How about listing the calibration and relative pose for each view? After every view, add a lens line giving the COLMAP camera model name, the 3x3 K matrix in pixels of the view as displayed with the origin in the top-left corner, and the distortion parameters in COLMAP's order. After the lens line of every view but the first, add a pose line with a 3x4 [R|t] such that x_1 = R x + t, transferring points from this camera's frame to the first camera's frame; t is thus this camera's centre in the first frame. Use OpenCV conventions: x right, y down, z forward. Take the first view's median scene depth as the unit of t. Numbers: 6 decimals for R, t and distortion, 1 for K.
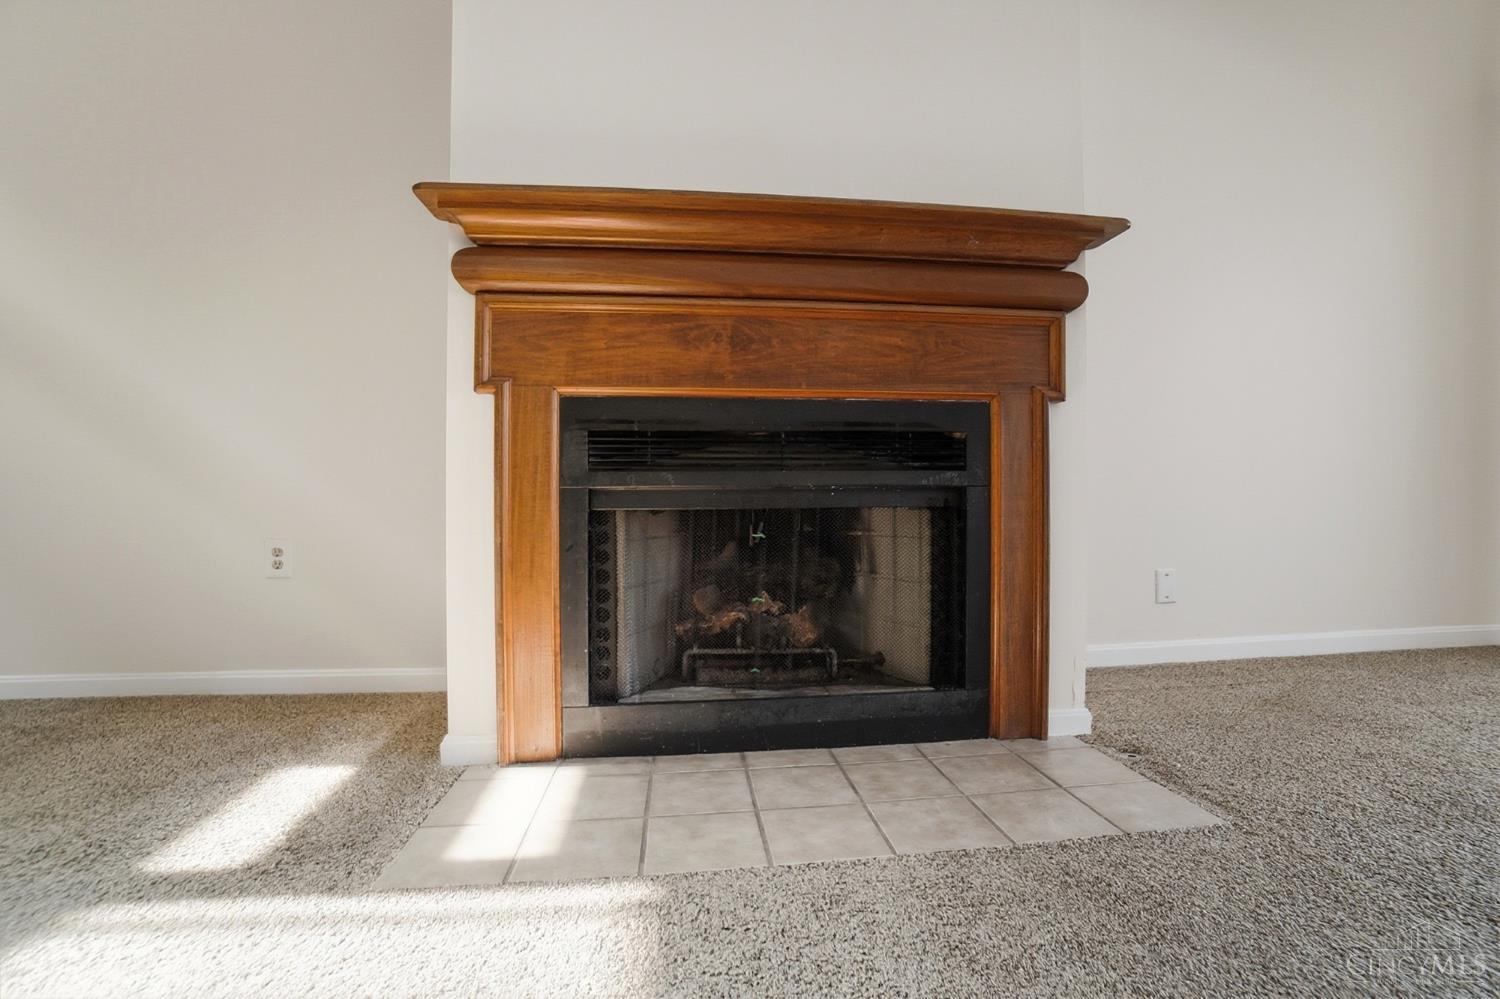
lens RADIAL K [[679.3, 0, 758.5], [0, 679.3, 497.7], [0, 0, 1]] dist [-0.029581, 0.001247]
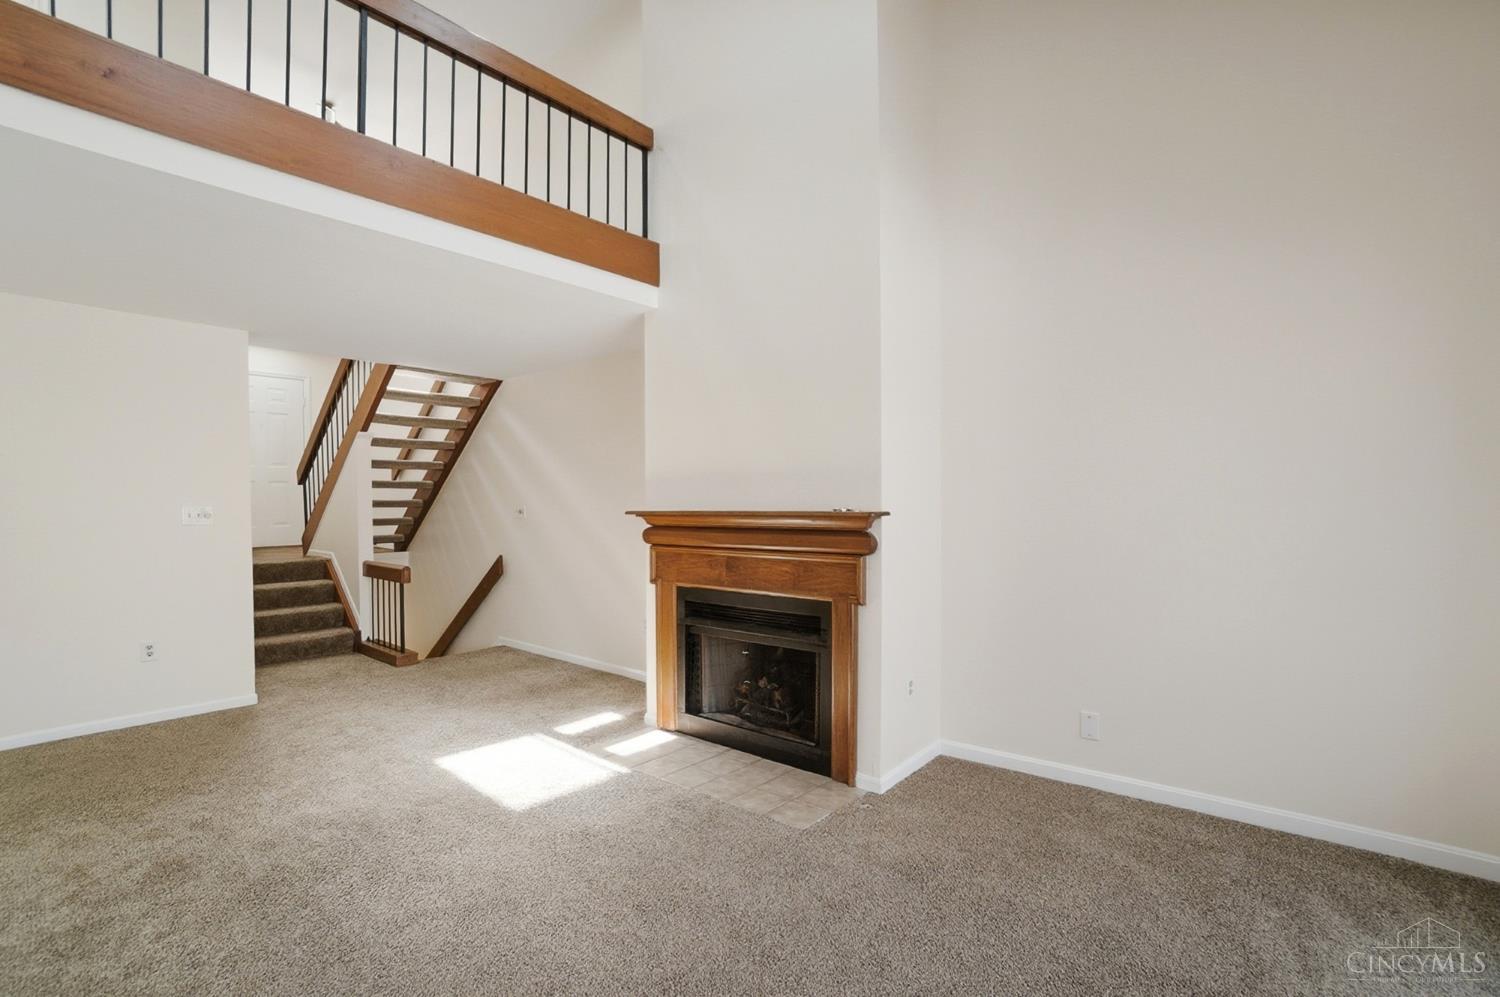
lens RADIAL K [[679.3, 0, 758.5], [0, 679.3, 496.7], [0, 0, 1]] dist [-0.029581, 0.001247]
pose [[0.696897, -0.003165, -0.717164, 1.633938], [0.001938, 0.999995, -0.002529, -0.450788], [0.717168, 0.000373, 0.696900, -0.500158]]
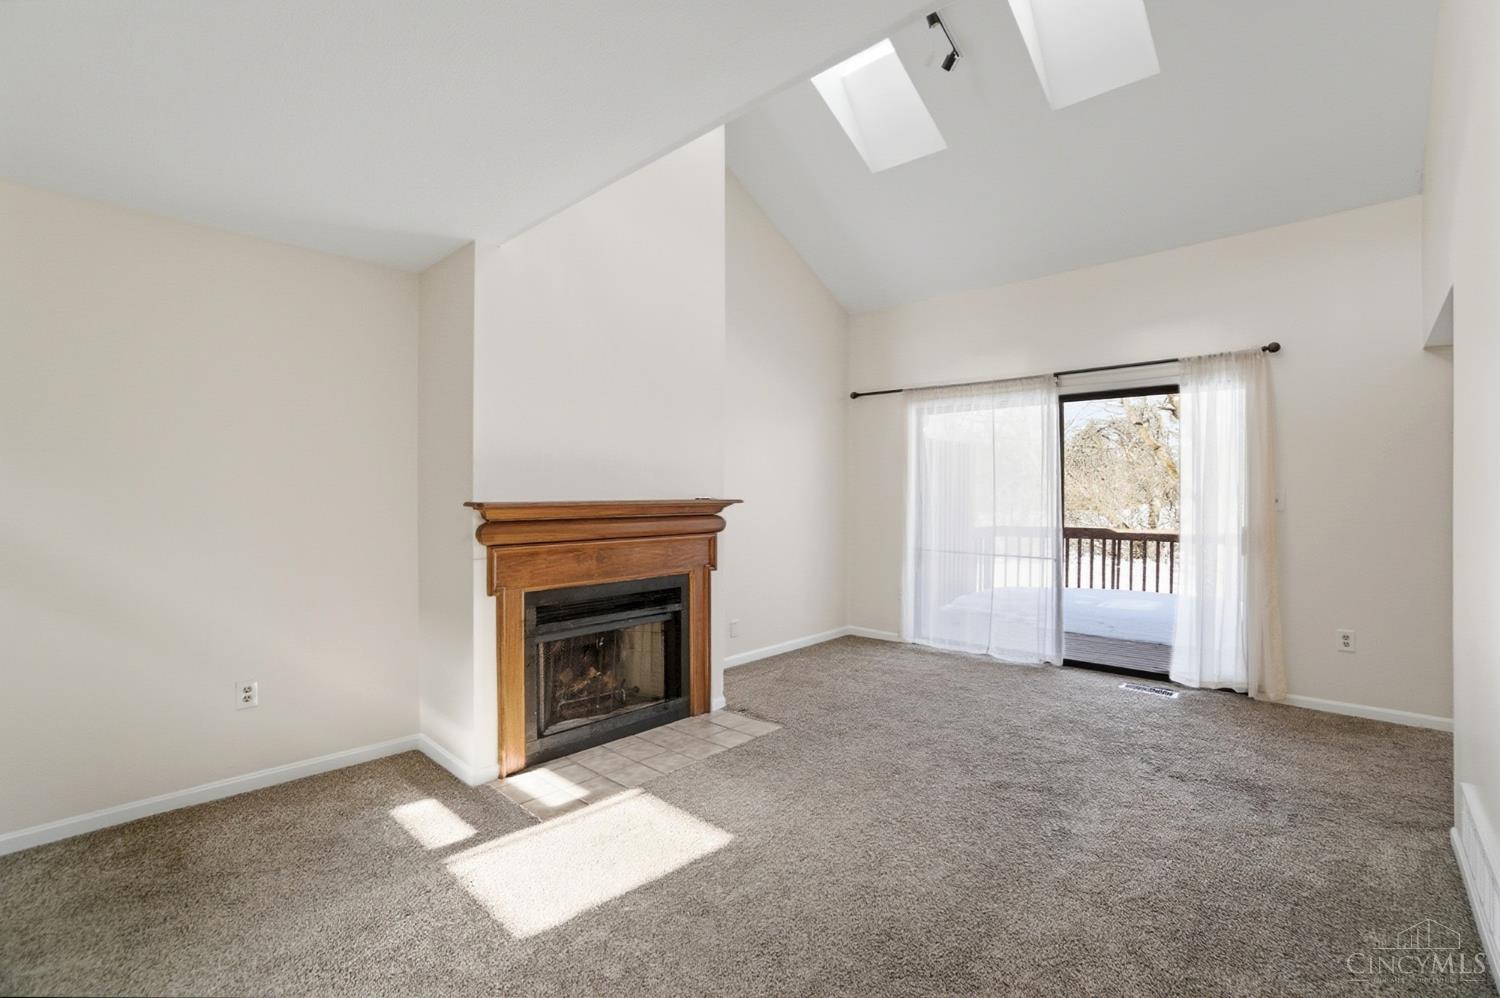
lens RADIAL K [[641.5, 0, 731.1], [0, 641.5, 500.8], [0, 0, 1]] dist [0.000964, 0.000308]
pose [[0.795679, 0.001807, 0.605715, -0.933441], [-0.004792, 0.999983, 0.003311, -0.418892], [-0.605699, -0.005537, 0.795674, -0.894322]]
